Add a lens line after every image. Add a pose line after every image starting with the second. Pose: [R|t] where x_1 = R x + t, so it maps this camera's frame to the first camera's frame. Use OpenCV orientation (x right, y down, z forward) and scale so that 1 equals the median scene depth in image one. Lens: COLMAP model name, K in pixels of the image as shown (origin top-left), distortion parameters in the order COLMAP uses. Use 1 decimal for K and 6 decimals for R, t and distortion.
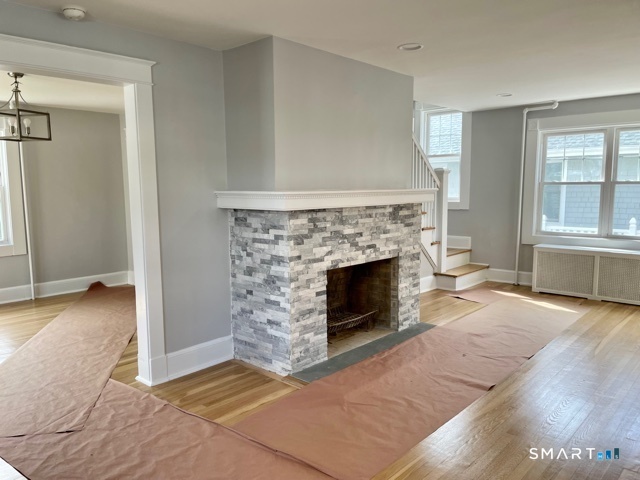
lens RADIAL K [[479.9, 0, 320.1], [0, 479.9, 236.5], [0, 0, 1]] dist [0.009002, -0.012629]
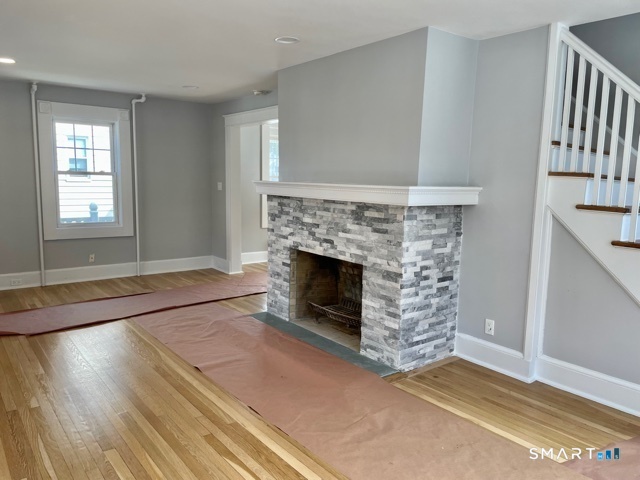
lens RADIAL K [[479.9, 0, 320.1], [0, 479.9, 242.7], [0, 0, 1]] dist [0.009002, -0.012629]
pose [[-0.161391, 0.132720, -0.977925, 1.086231], [-0.131077, 0.979254, 0.154533, -0.127728], [0.978147, 0.153124, -0.140646, 1.138470]]
